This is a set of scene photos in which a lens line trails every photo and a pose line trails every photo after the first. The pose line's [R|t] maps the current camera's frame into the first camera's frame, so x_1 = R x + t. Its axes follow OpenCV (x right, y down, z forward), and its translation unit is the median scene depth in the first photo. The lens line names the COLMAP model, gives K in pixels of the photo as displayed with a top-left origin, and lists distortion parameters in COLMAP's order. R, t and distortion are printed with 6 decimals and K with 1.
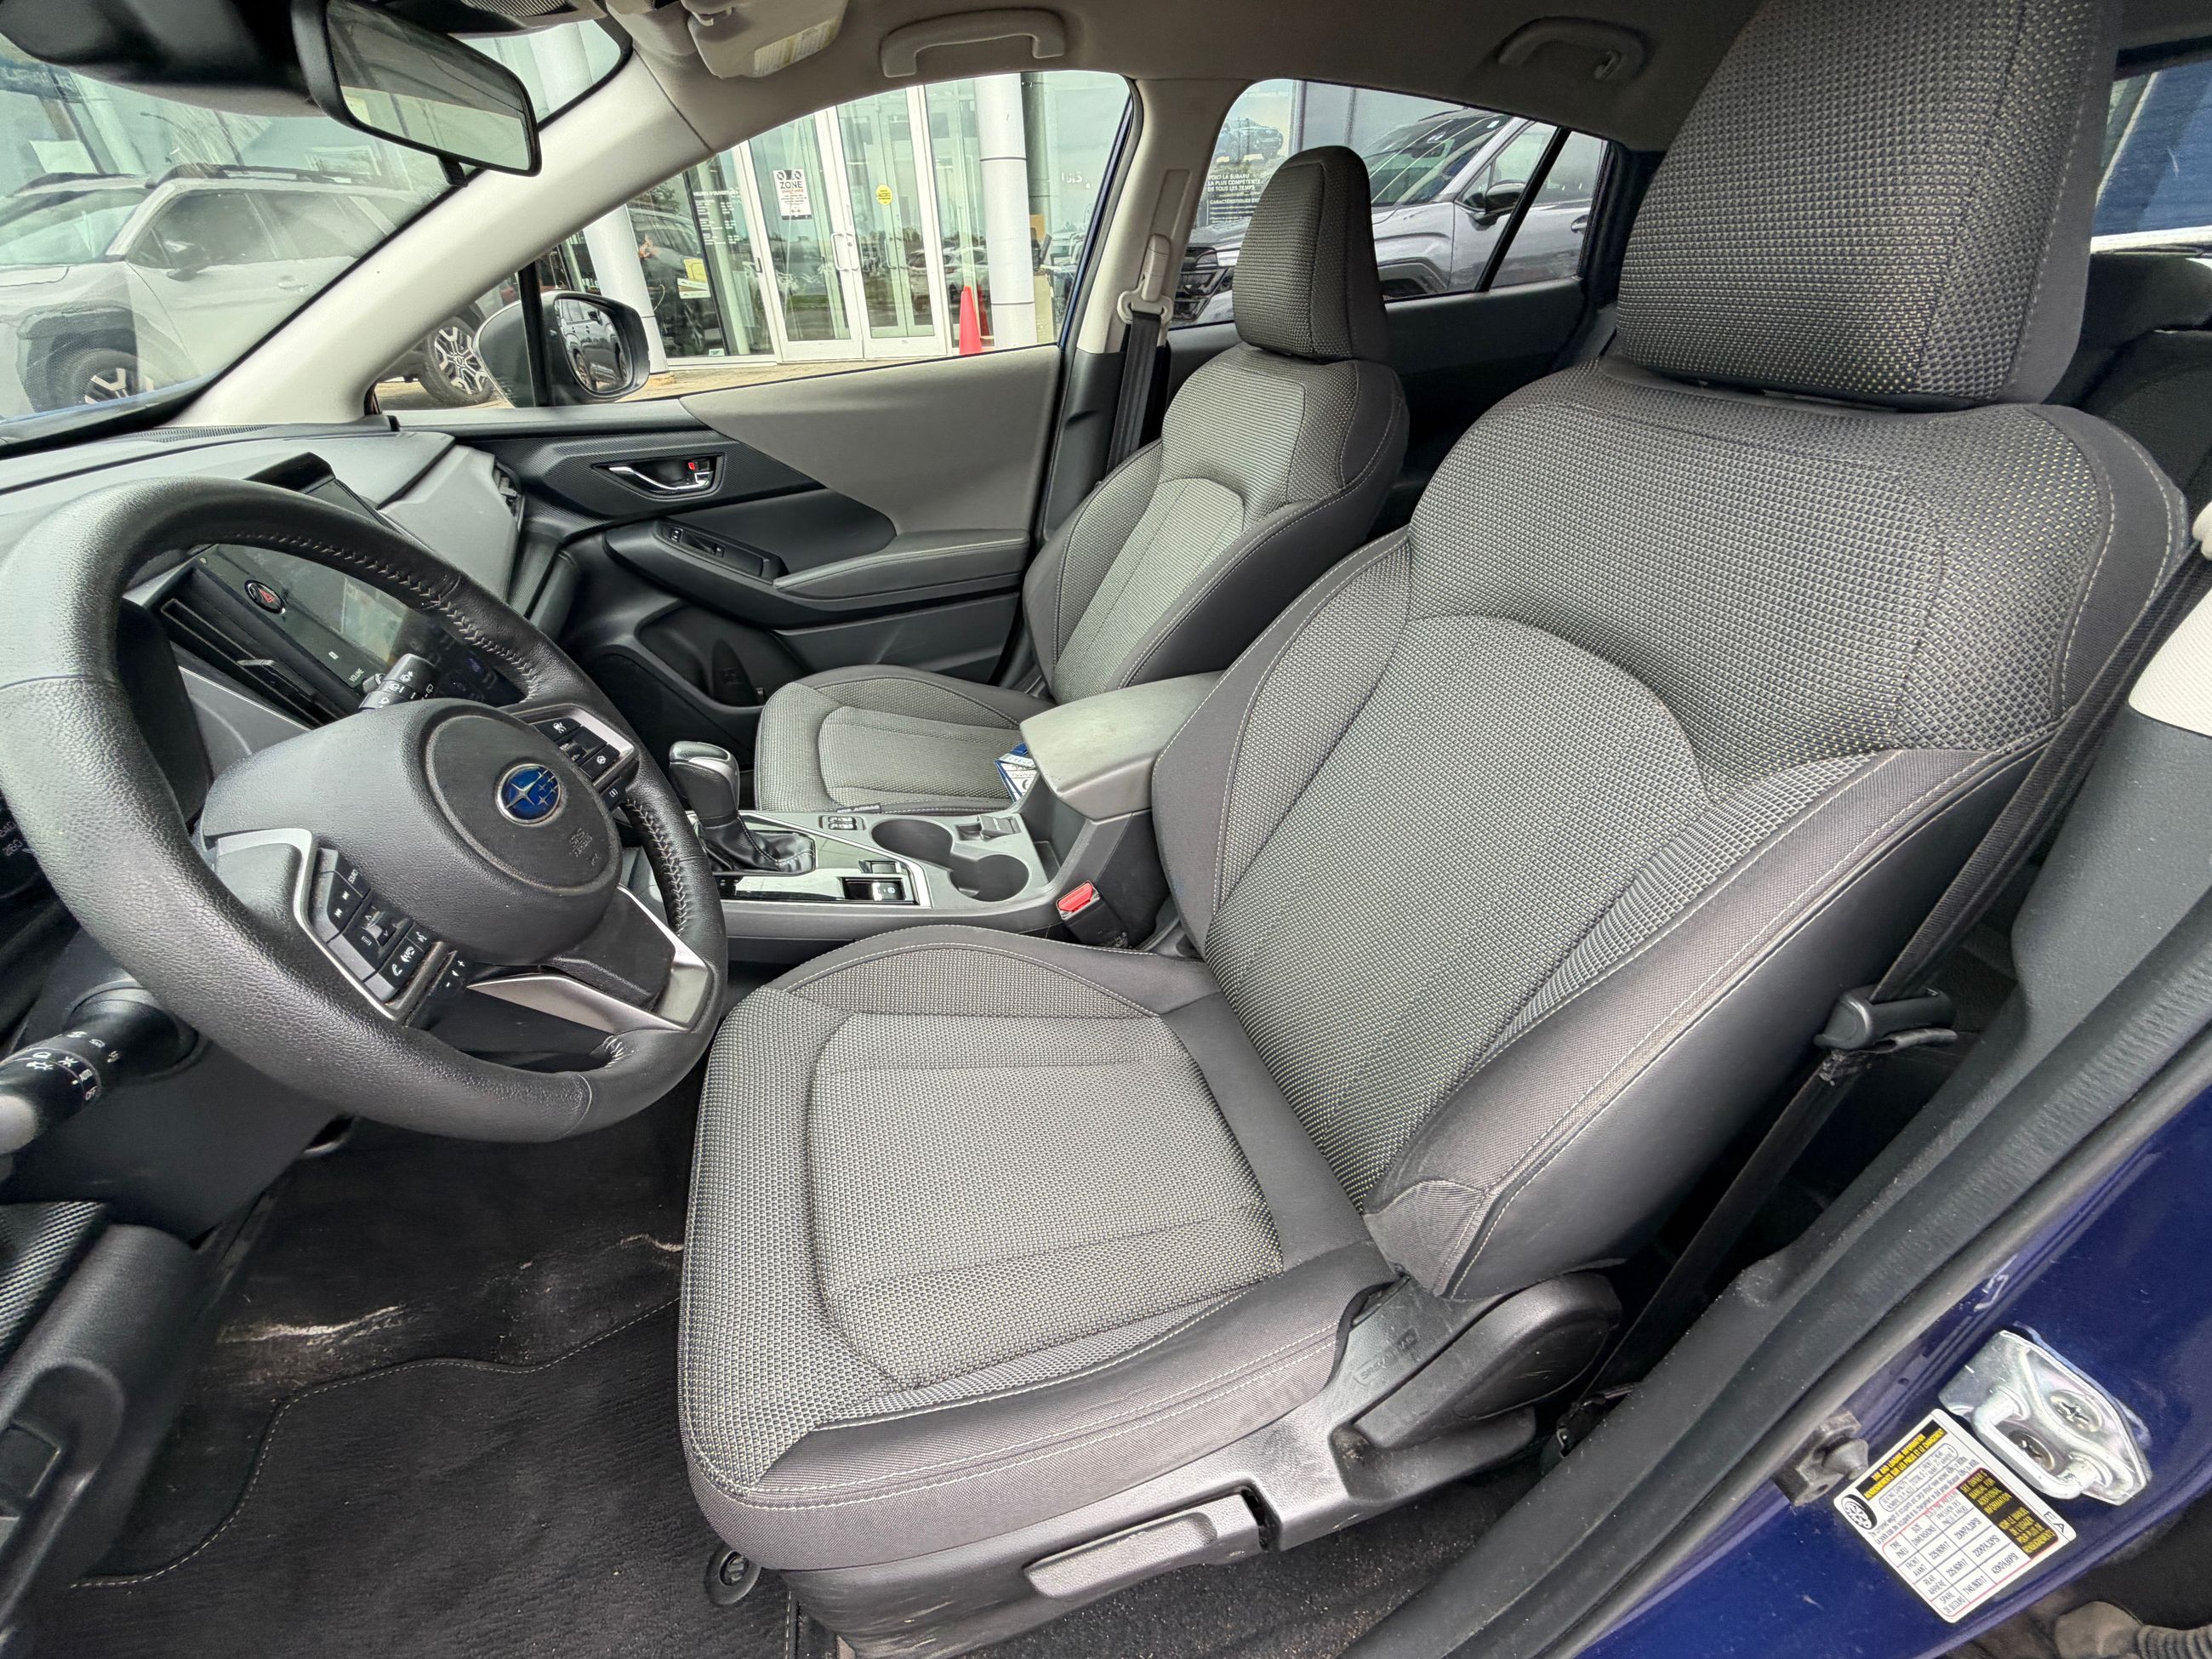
lens RADIAL K [[878.6, 0, 1106.0], [0, 878.6, 829.5], [0, 0, 1]] dist [0.000540, 0.000197]
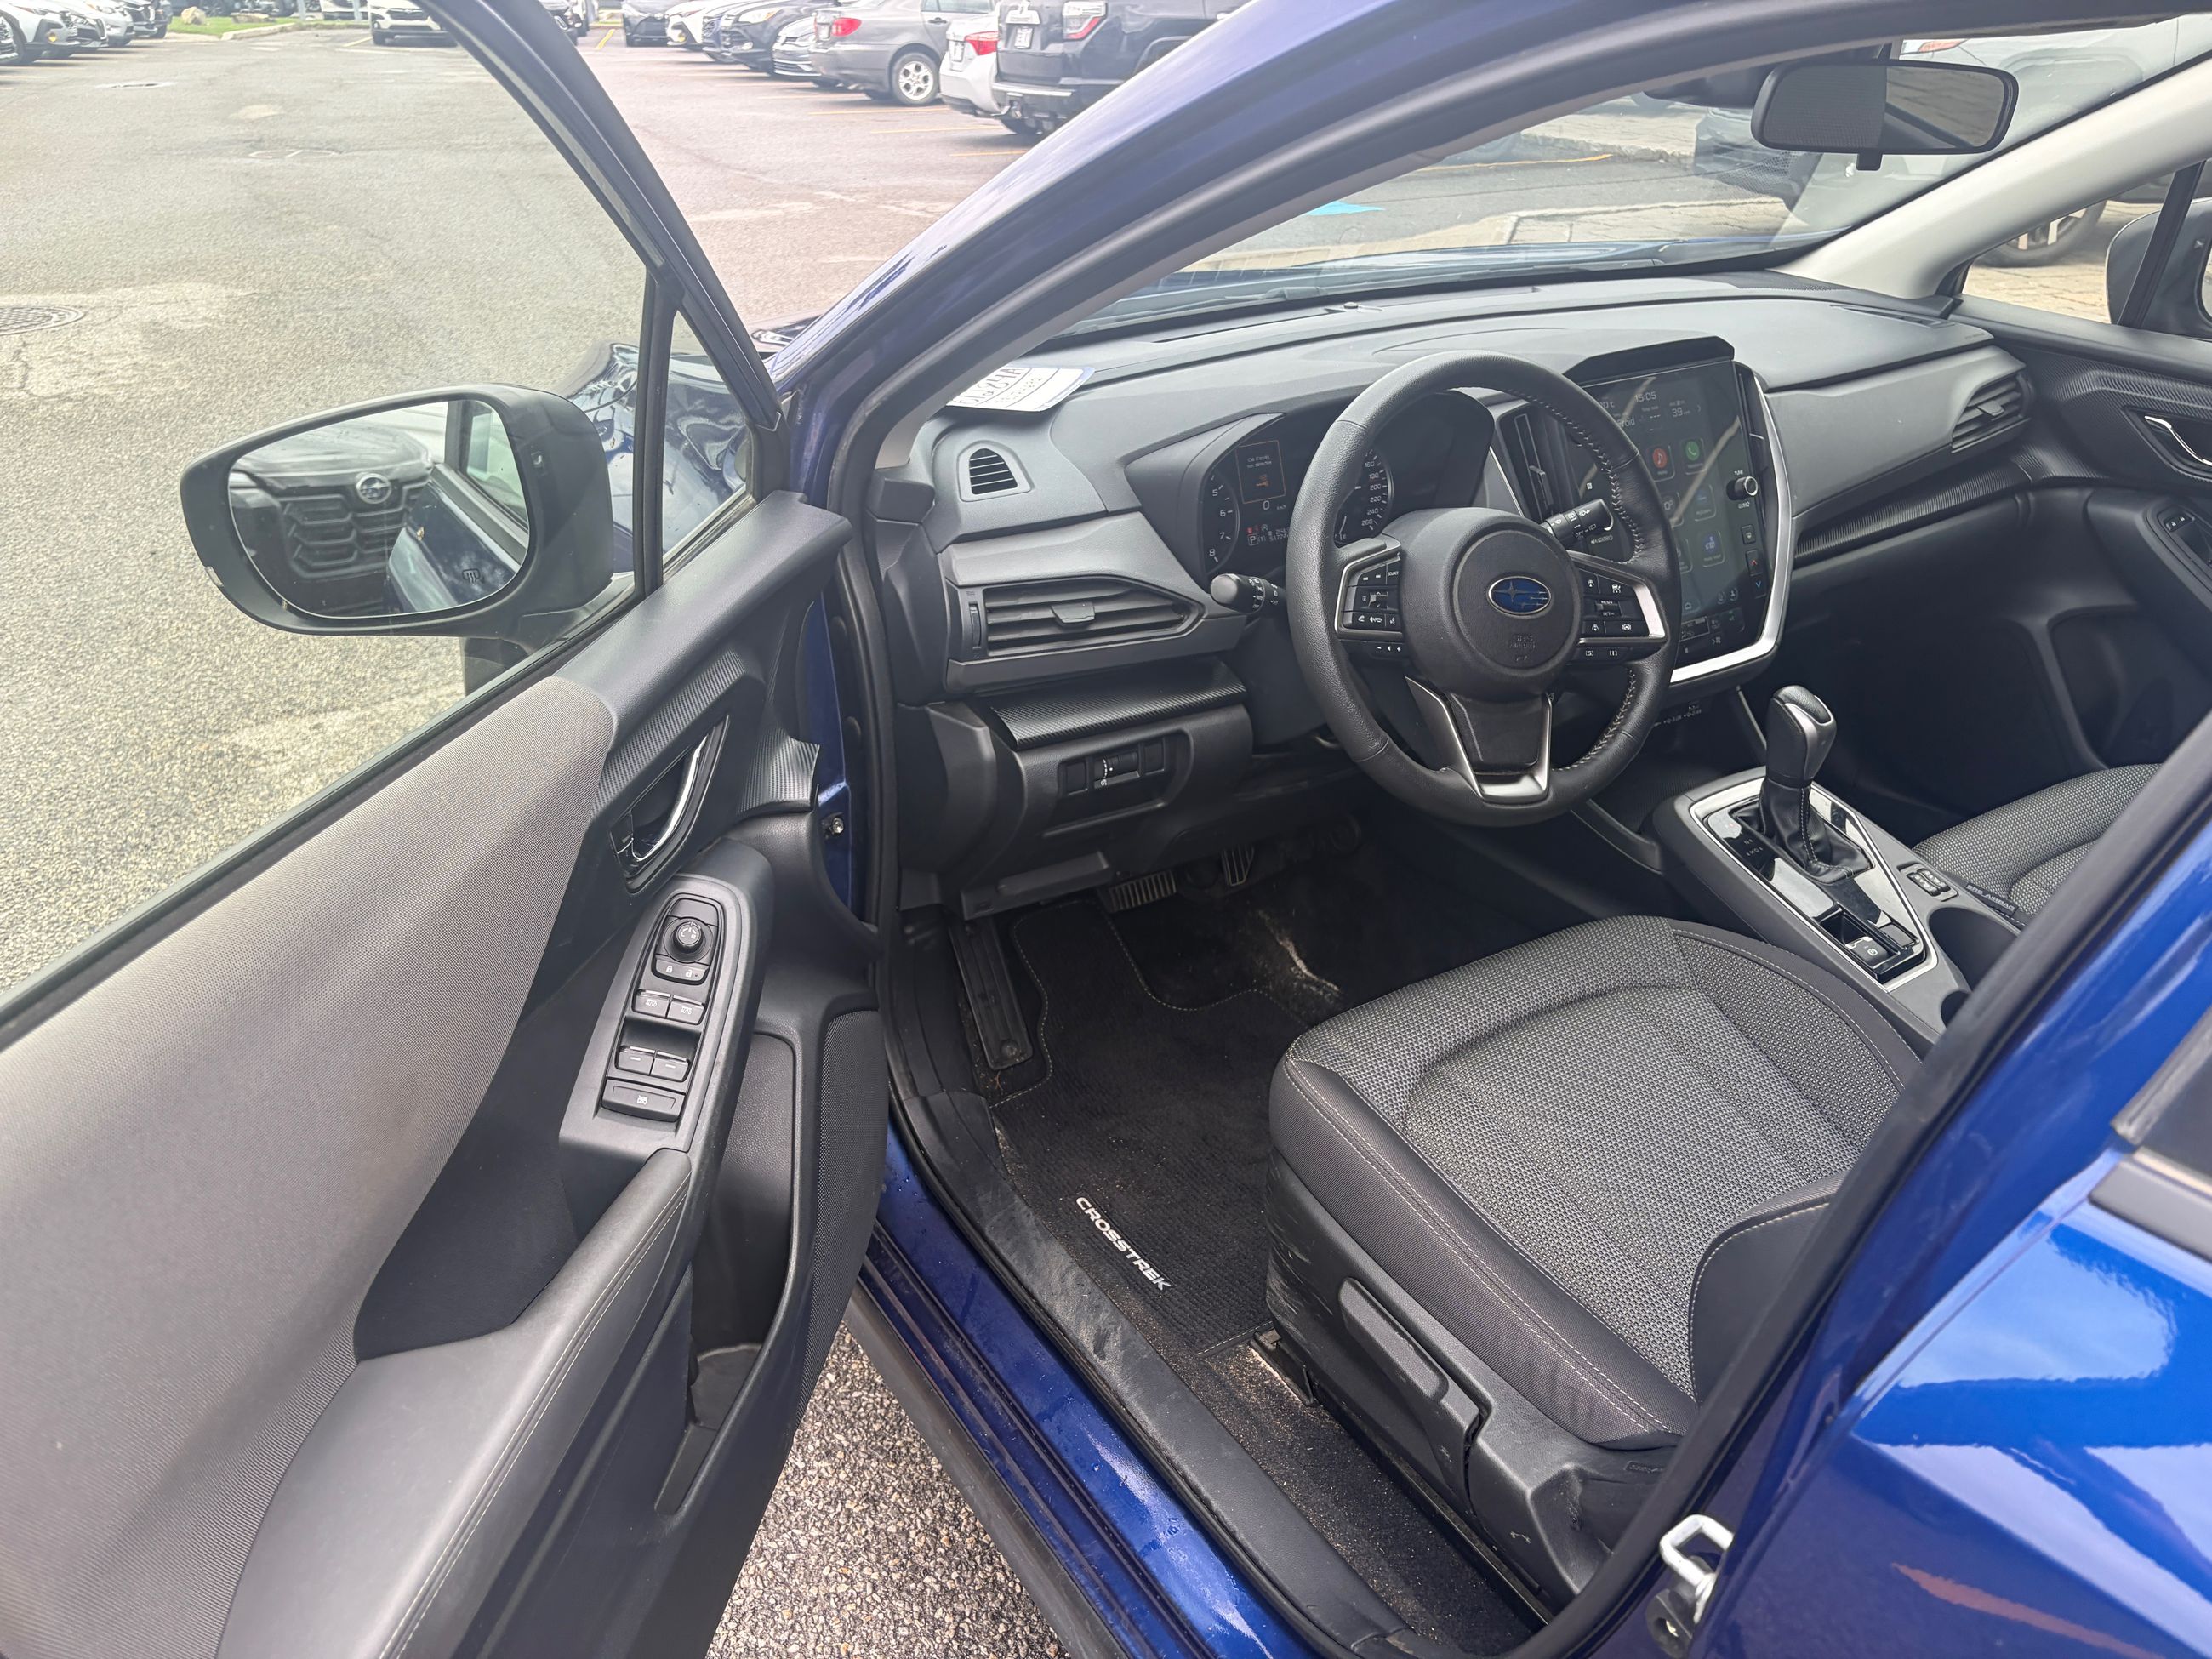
lens RADIAL K [[1683.7, 0, 1121.1], [0, 1683.7, 844.9], [0, 0, 1]] dist [0.033339, -0.030272]
pose [[0.264684, 0.469765, -0.842178, 0.822414], [-0.545169, 0.793267, 0.271144, -0.053310], [0.795445, 0.387362, 0.466066, -0.313030]]
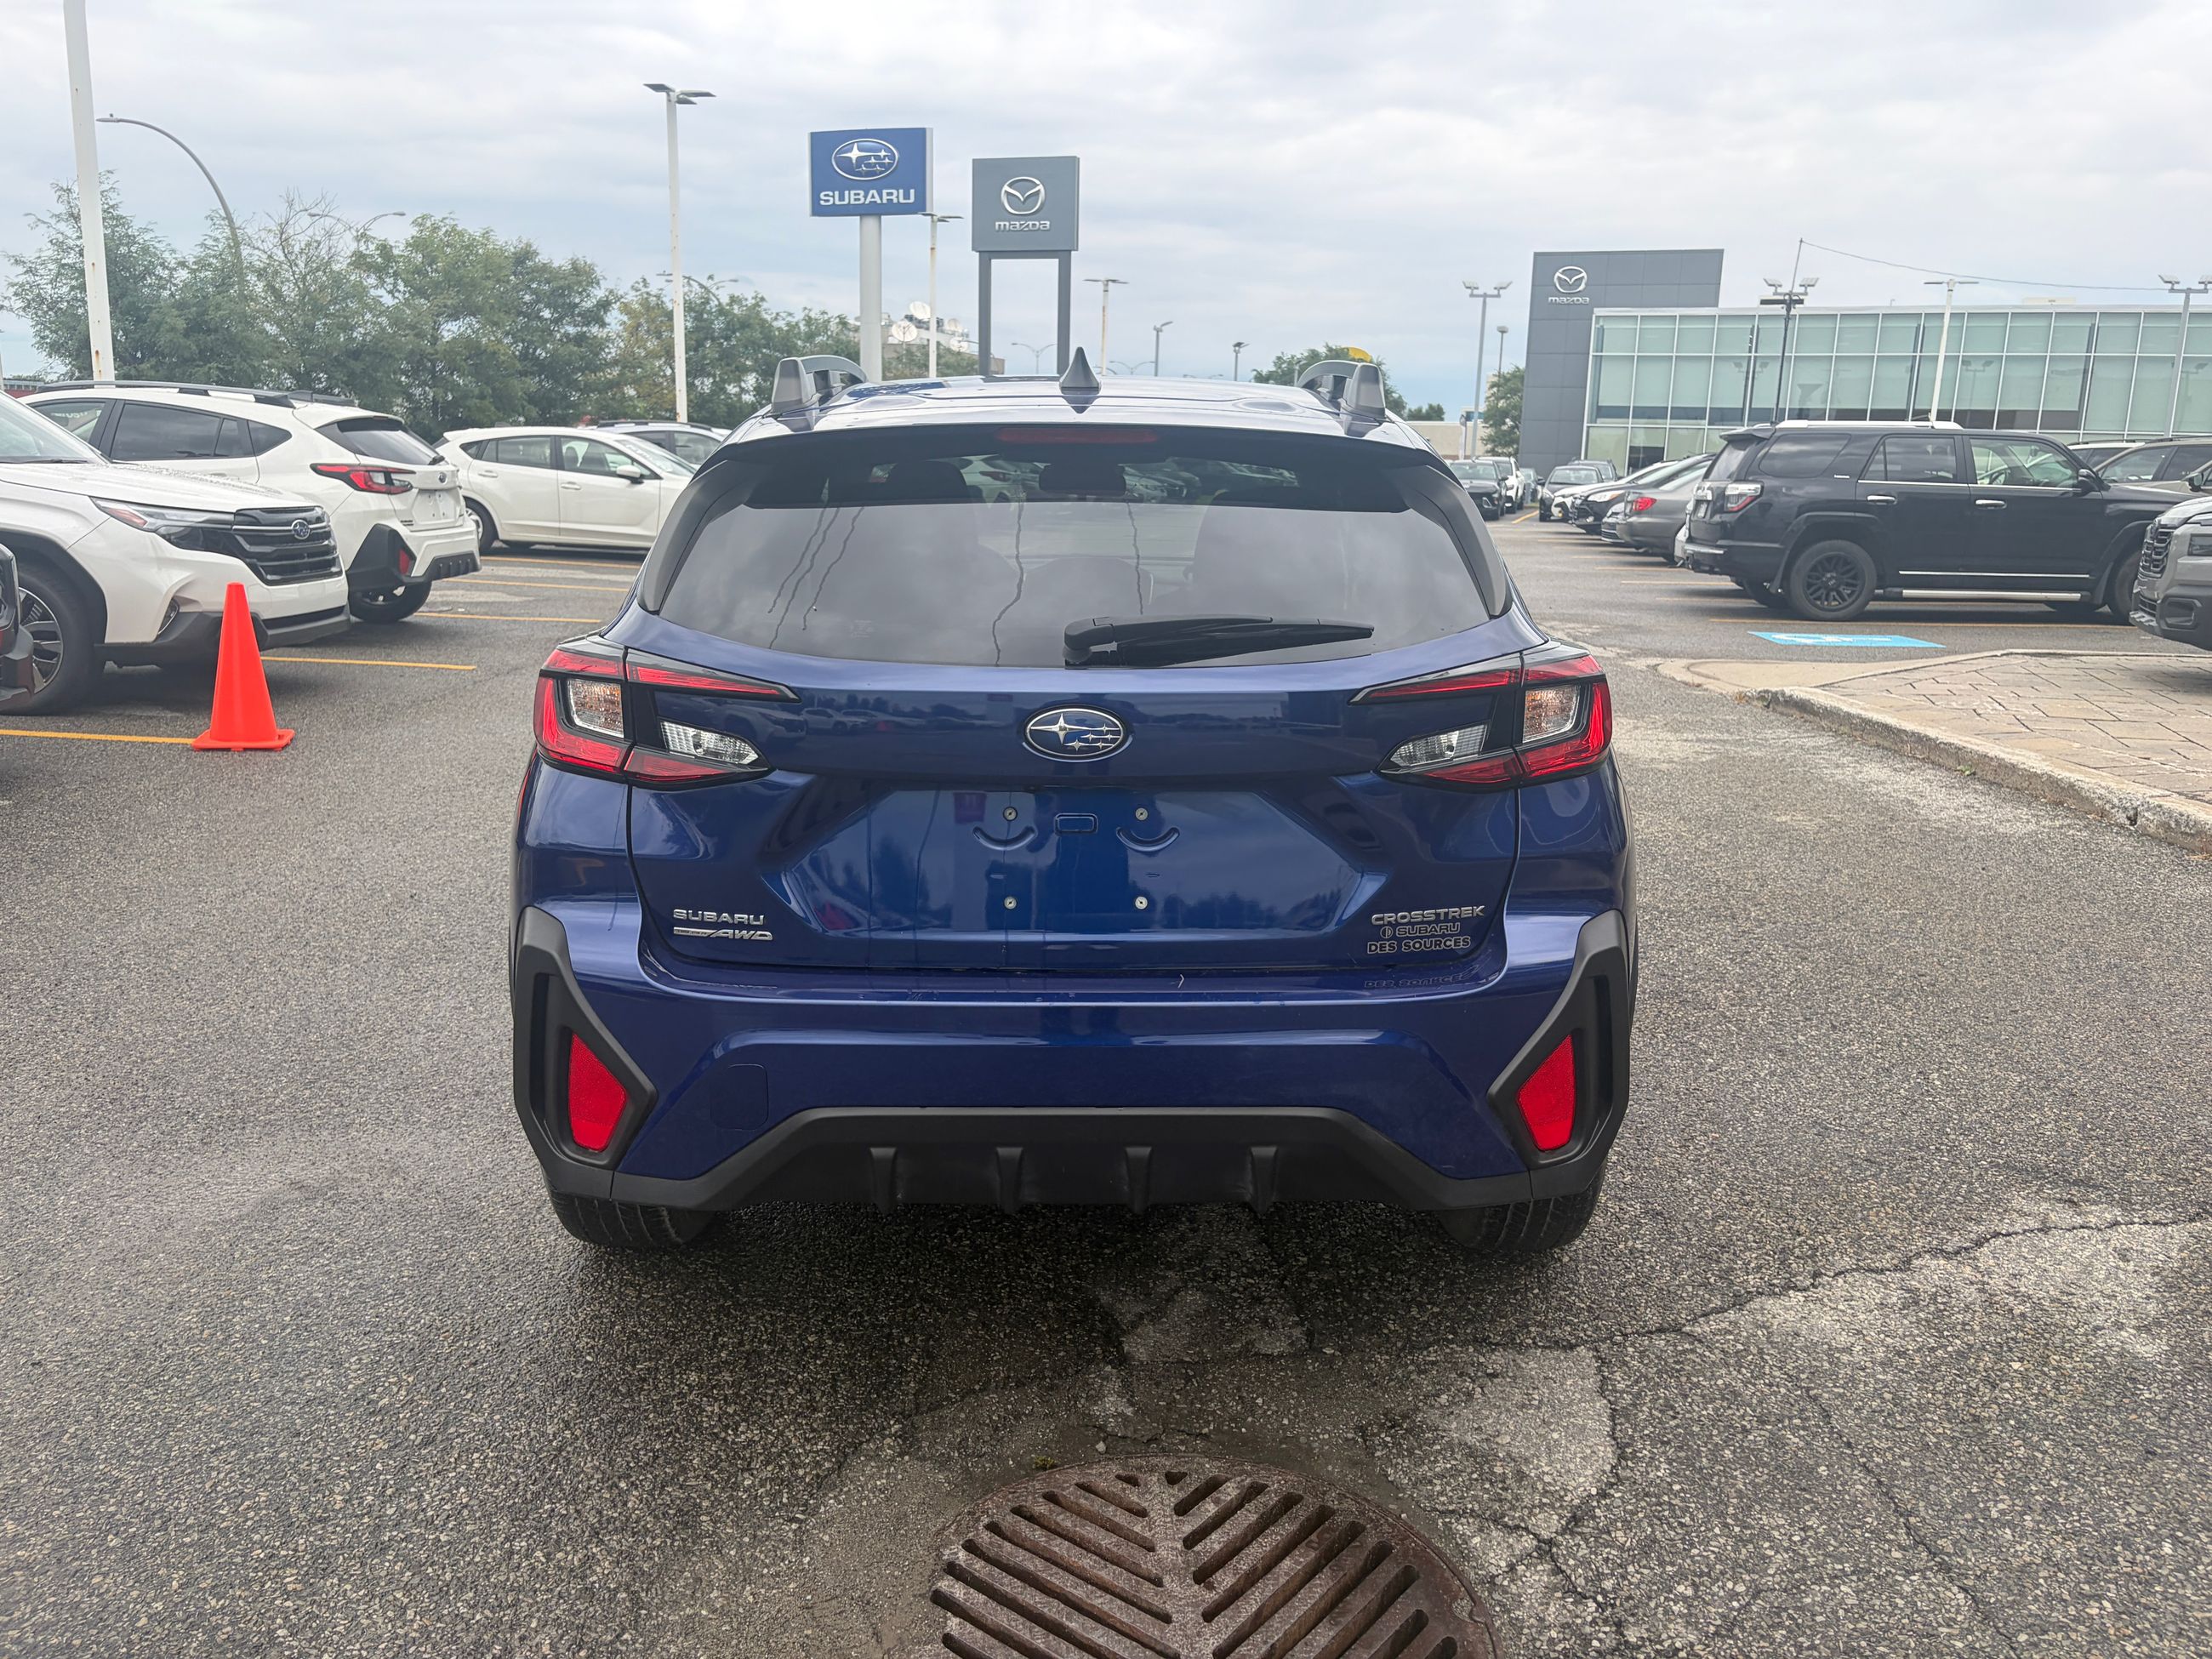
lens RADIAL K [[1683.6, 0, 1129.0], [0, 1683.6, 816.5], [0, 0, 1]] dist [0.060843, -0.066271]
pose [[-0.274967, 0.227074, -0.934254, 5.025745], [-0.541116, 0.766652, 0.345598, -1.815407], [0.794724, 0.600568, -0.087930, 2.115374]]
